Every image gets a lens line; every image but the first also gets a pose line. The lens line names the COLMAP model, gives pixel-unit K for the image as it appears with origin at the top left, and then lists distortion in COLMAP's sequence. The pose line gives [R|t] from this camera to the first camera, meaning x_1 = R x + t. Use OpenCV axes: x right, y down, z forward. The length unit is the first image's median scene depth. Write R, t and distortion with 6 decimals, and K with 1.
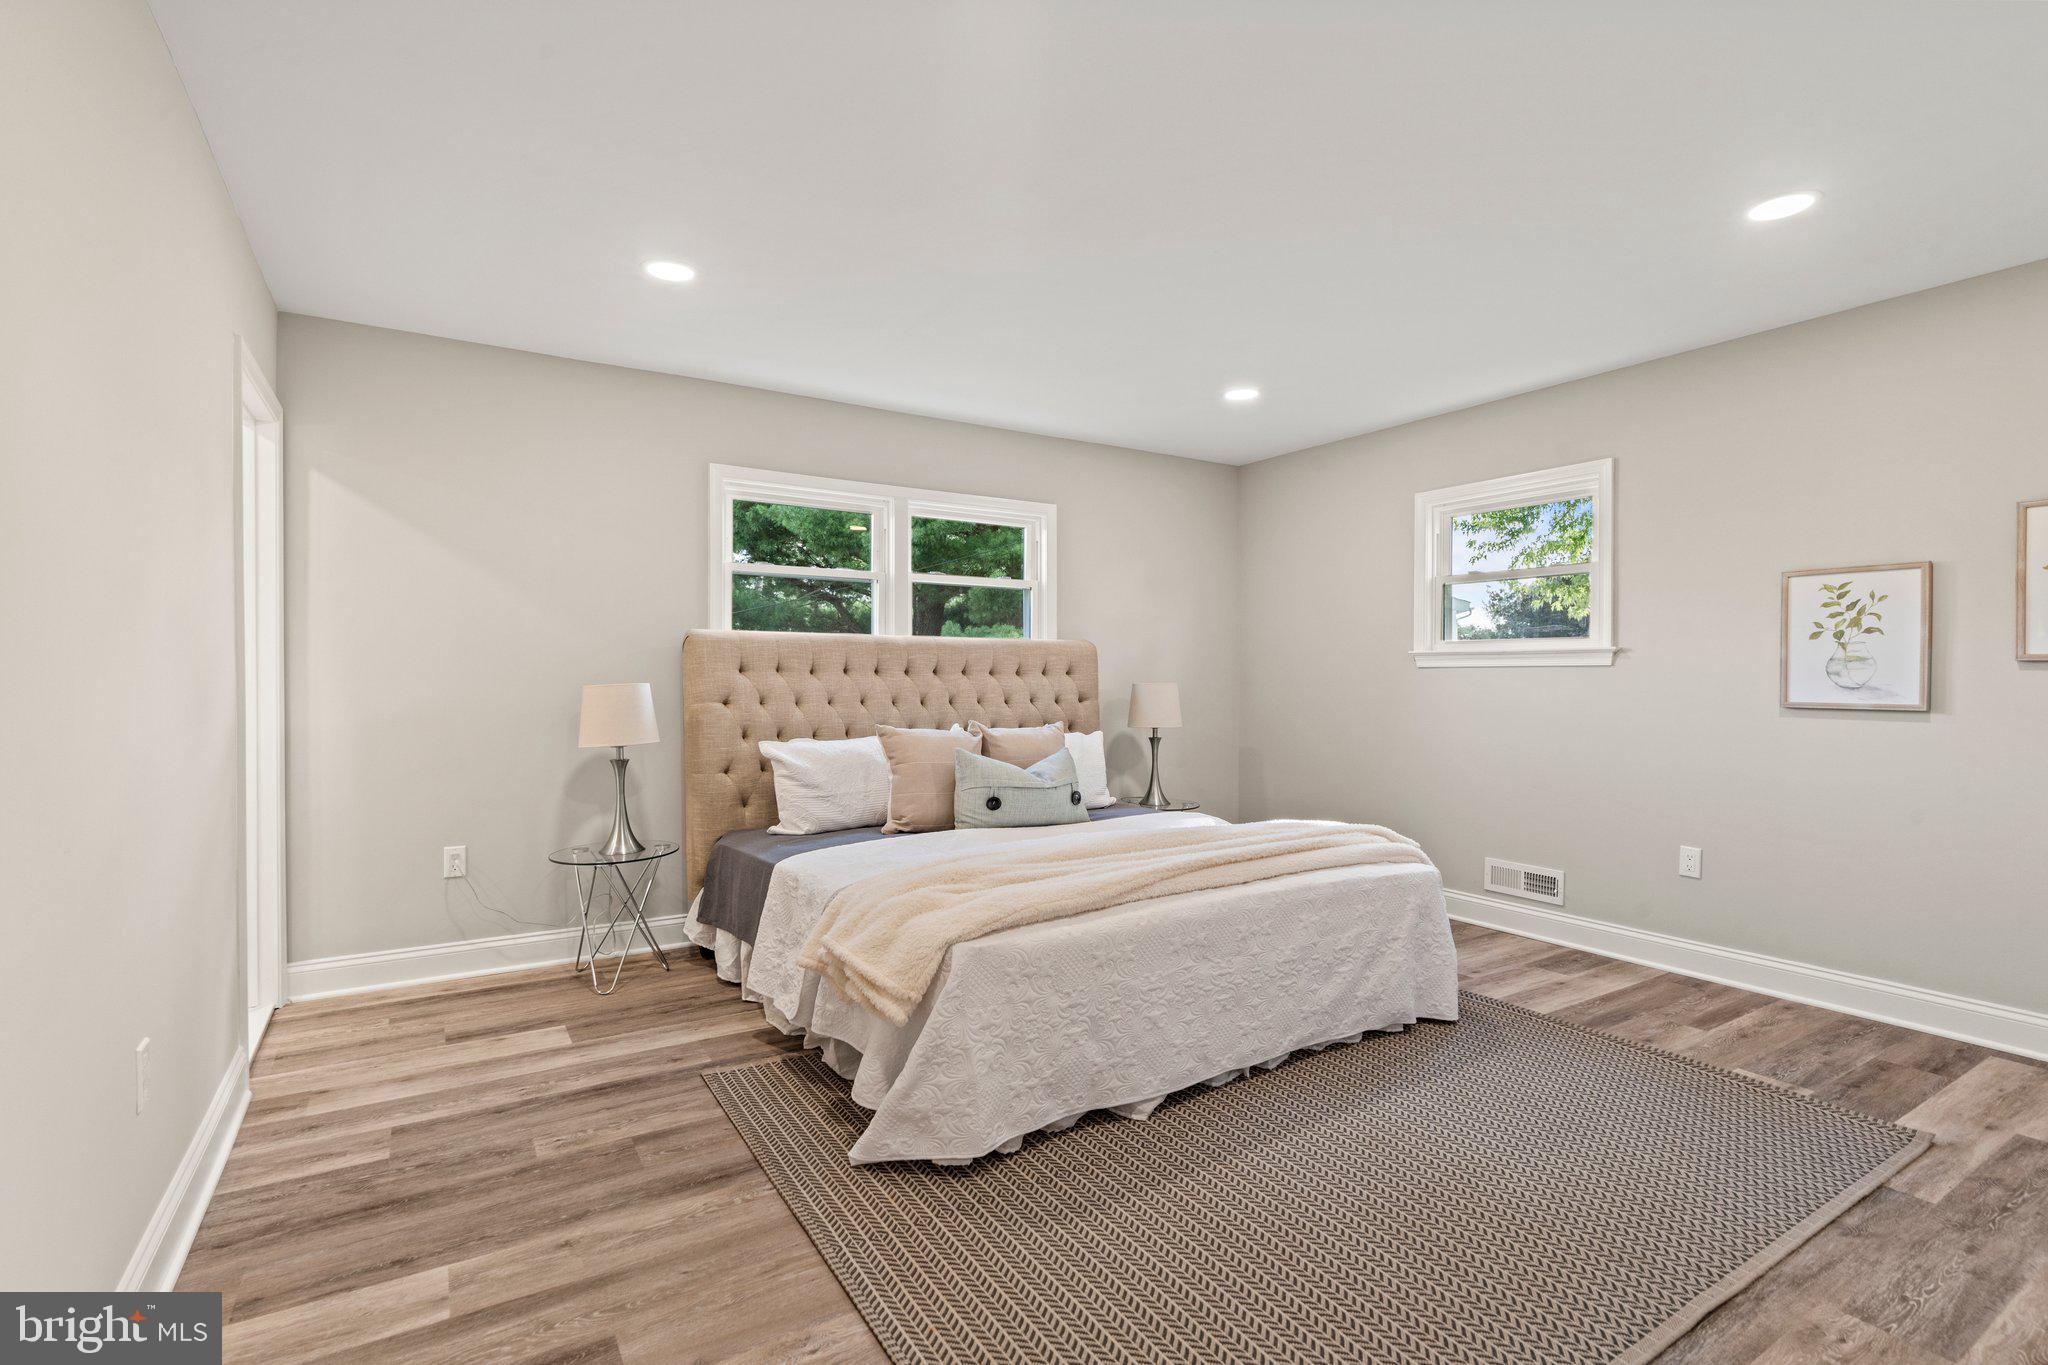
lens RADIAL K [[947.2, 0, 1020.1], [0, 947.2, 679.9], [0, 0, 1]] dist [-0.011092, 0.004403]
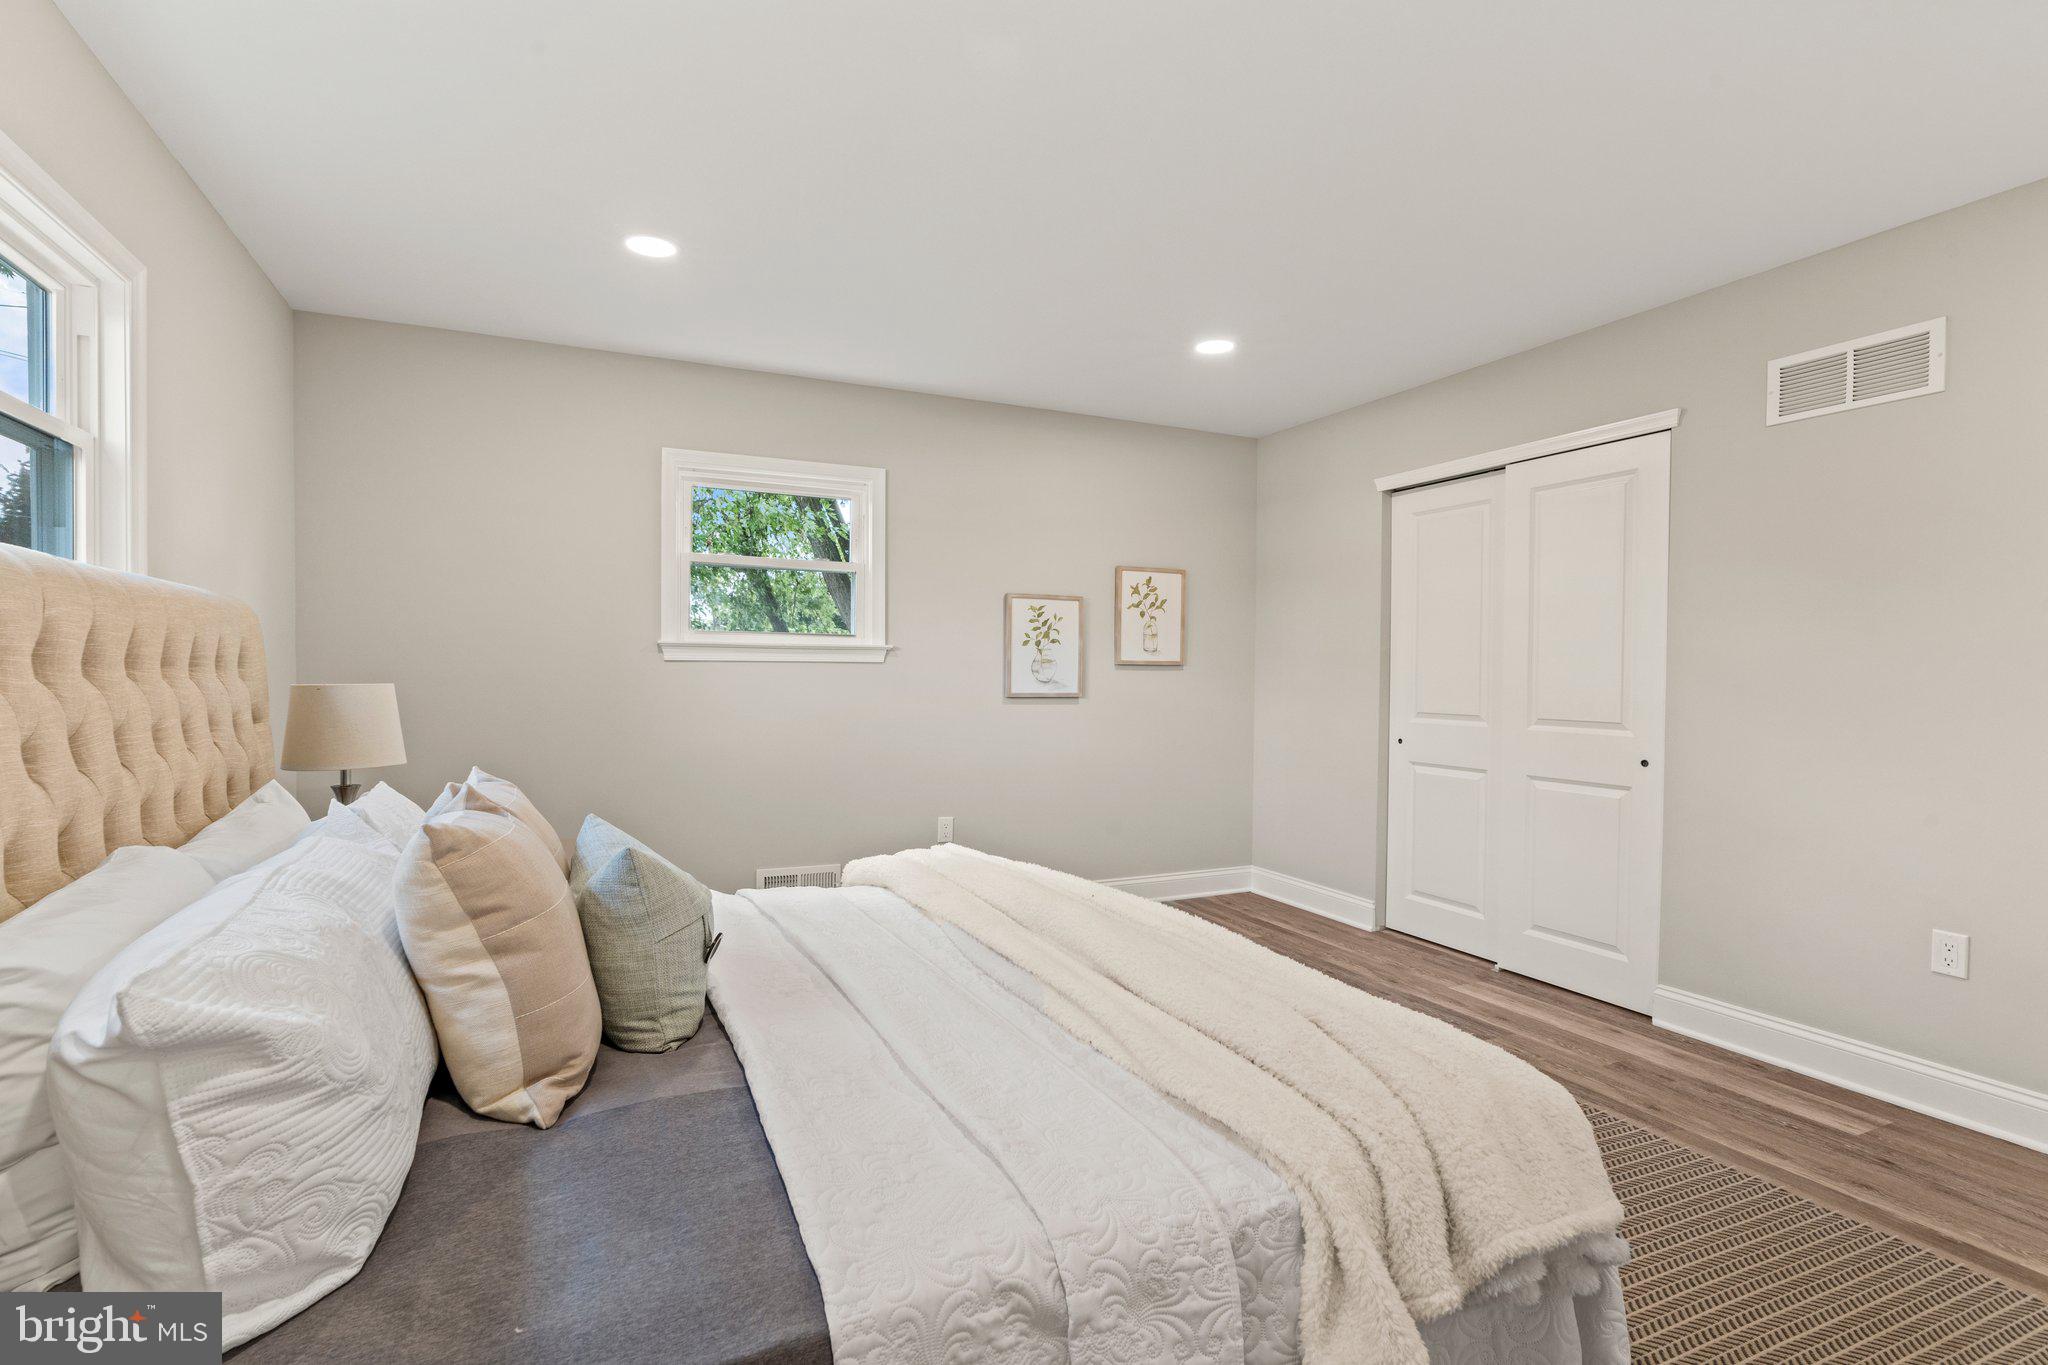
lens RADIAL K [[947.2, 0, 1030.7], [0, 947.2, 684.8], [0, 0, 1]] dist [-0.011092, 0.004403]
pose [[0.113545, -0.012614, 0.993453, -0.515023], [-0.000695, 0.999918, 0.012776, -0.004627], [-0.993533, -0.002141, 0.113527, 0.855776]]
